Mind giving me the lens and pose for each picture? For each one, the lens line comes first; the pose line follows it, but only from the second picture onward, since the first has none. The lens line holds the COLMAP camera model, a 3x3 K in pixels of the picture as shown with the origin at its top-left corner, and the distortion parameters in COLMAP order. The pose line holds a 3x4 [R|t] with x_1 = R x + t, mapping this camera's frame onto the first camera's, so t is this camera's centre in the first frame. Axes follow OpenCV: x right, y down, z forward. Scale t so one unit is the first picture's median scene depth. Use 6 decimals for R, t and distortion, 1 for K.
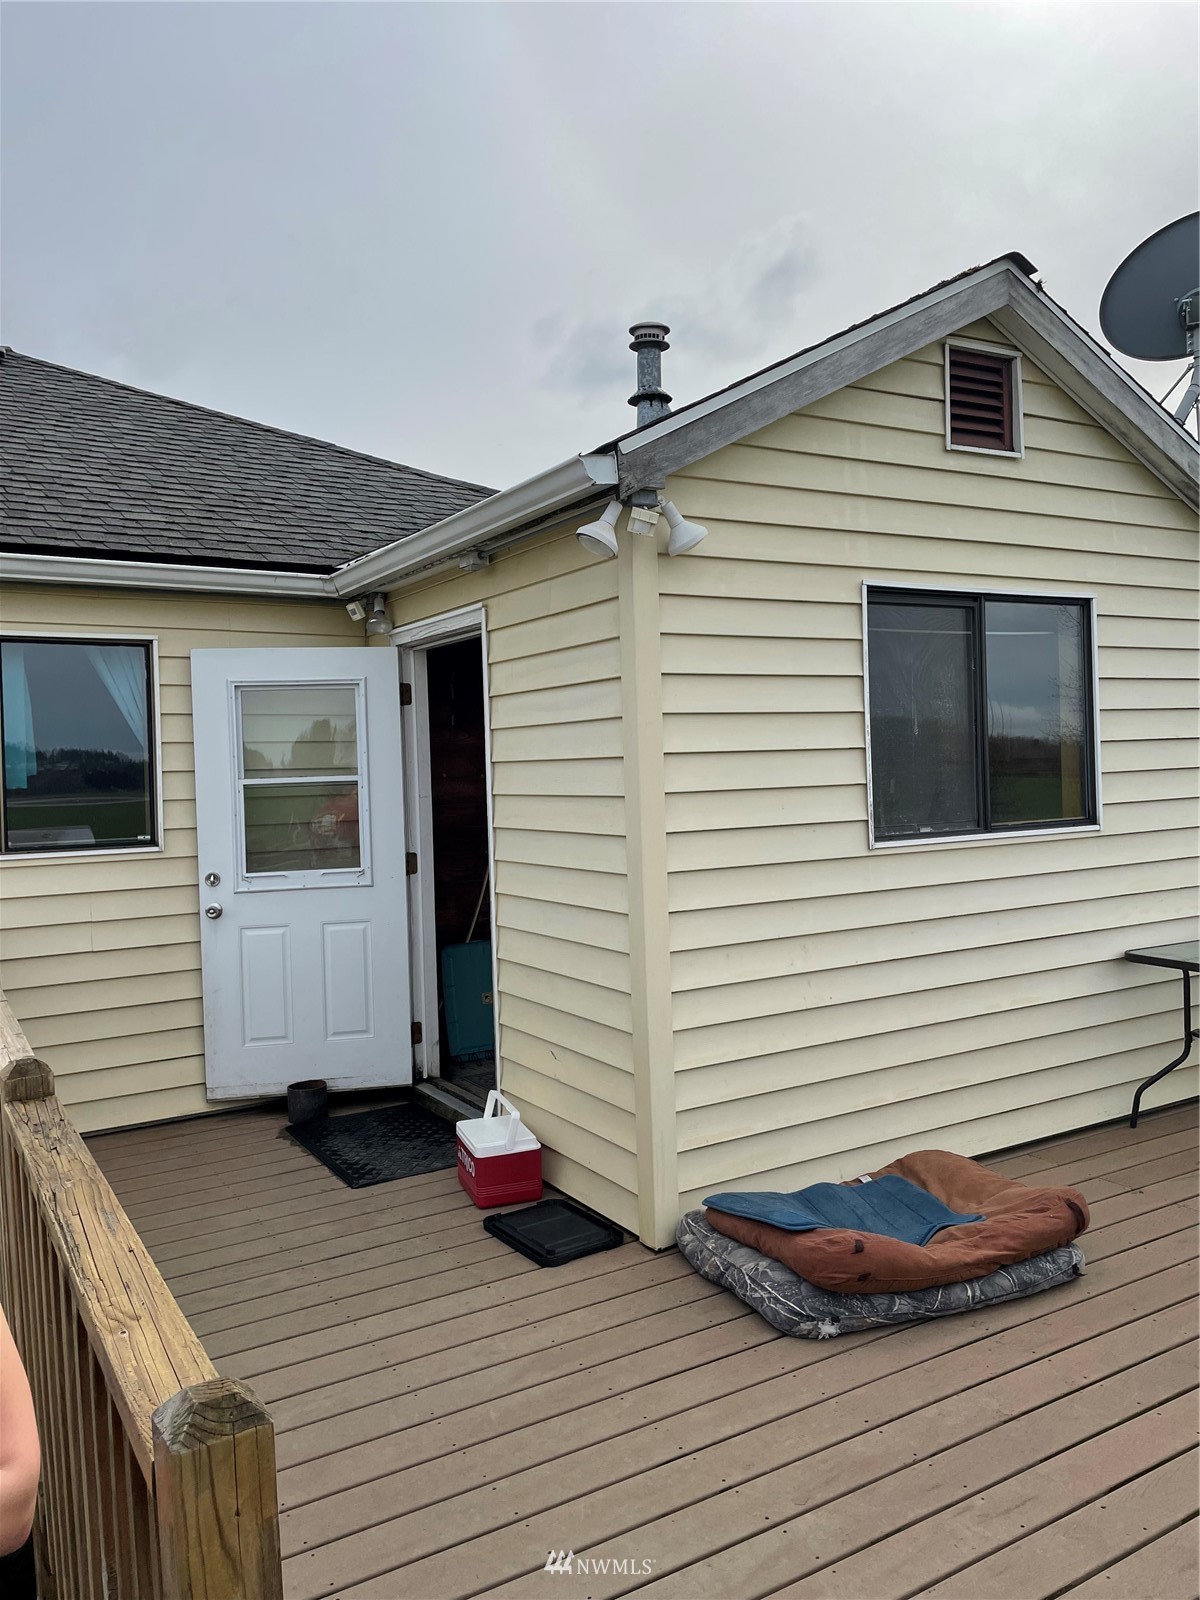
lens RADIAL K [[1188.2, 0, 597.8], [0, 1188.2, 792.3], [0, 0, 1]] dist [0.096386, -0.127090]
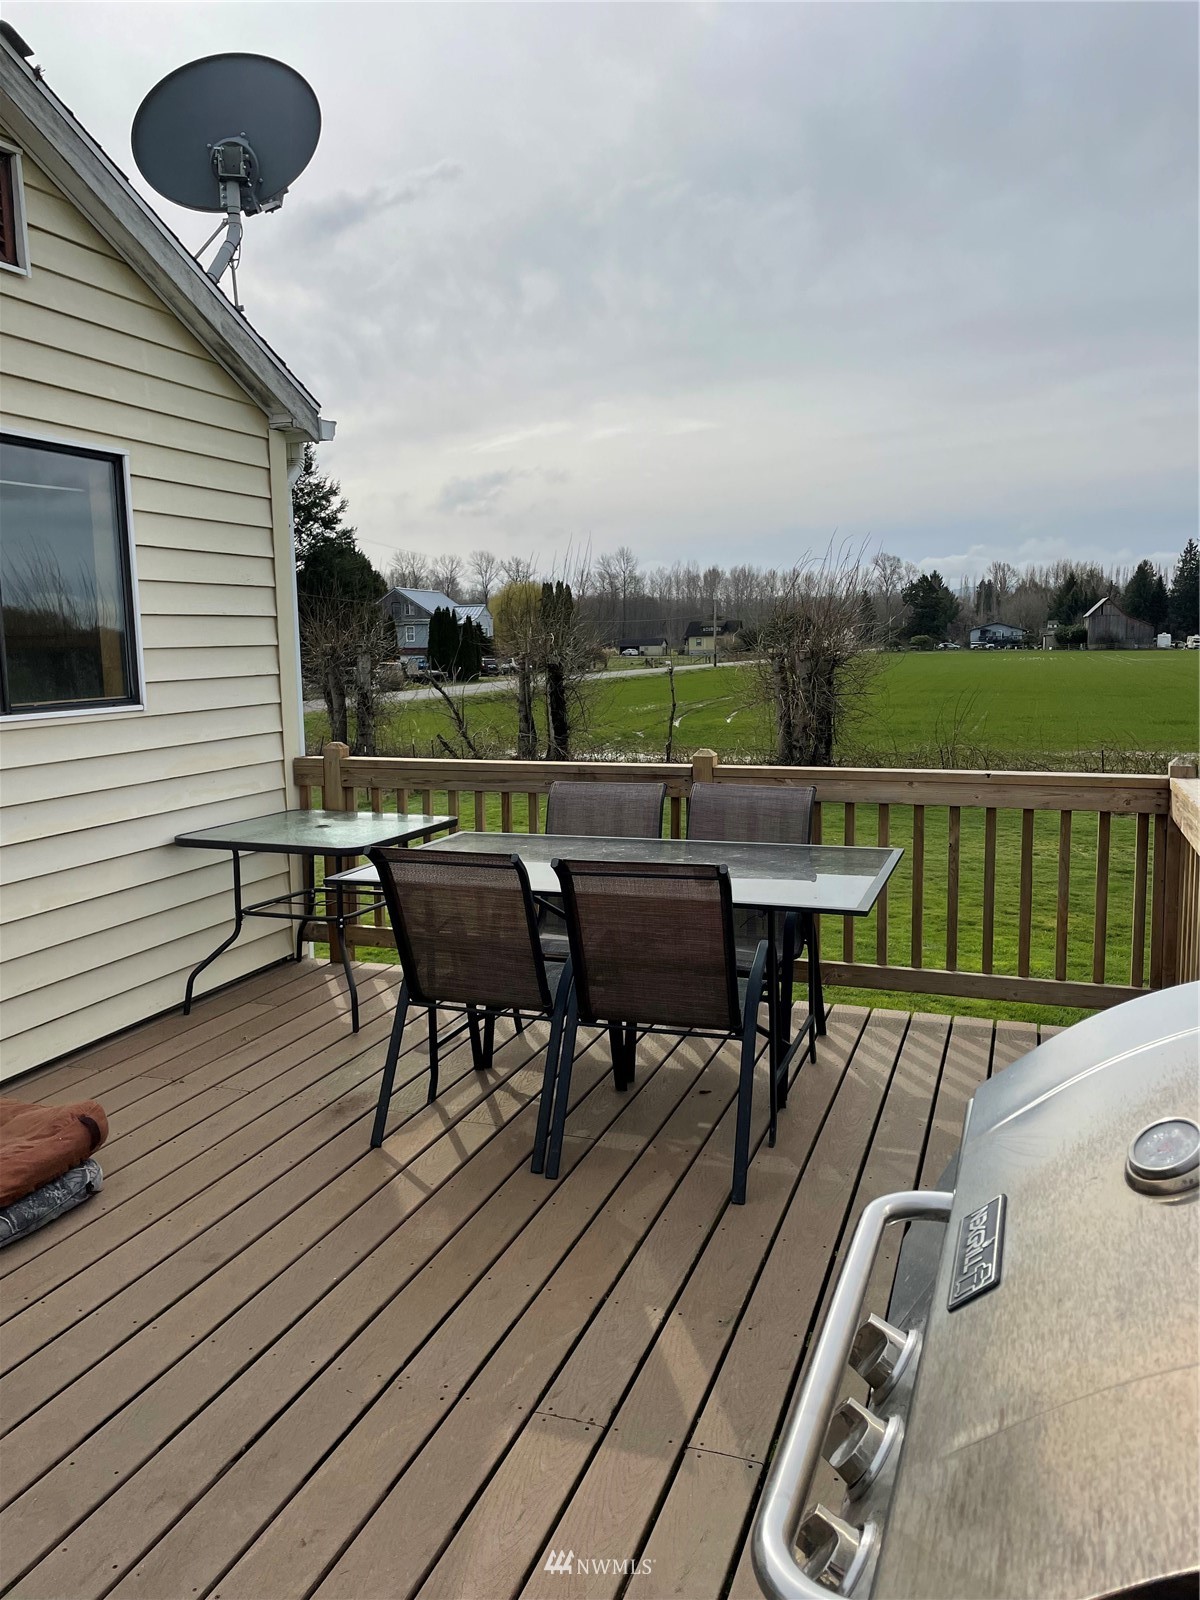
lens RADIAL K [[1218.2, 0, 600.0], [0, 1218.2, 800.0], [0, 0, 1]] dist [0.000853, -0.041879]
pose [[0.766286, -0.059670, 0.639723, 0.088147], [-0.005777, 0.994998, 0.099727, 0.004761], [-0.642473, -0.080115, 0.762109, 0.051814]]
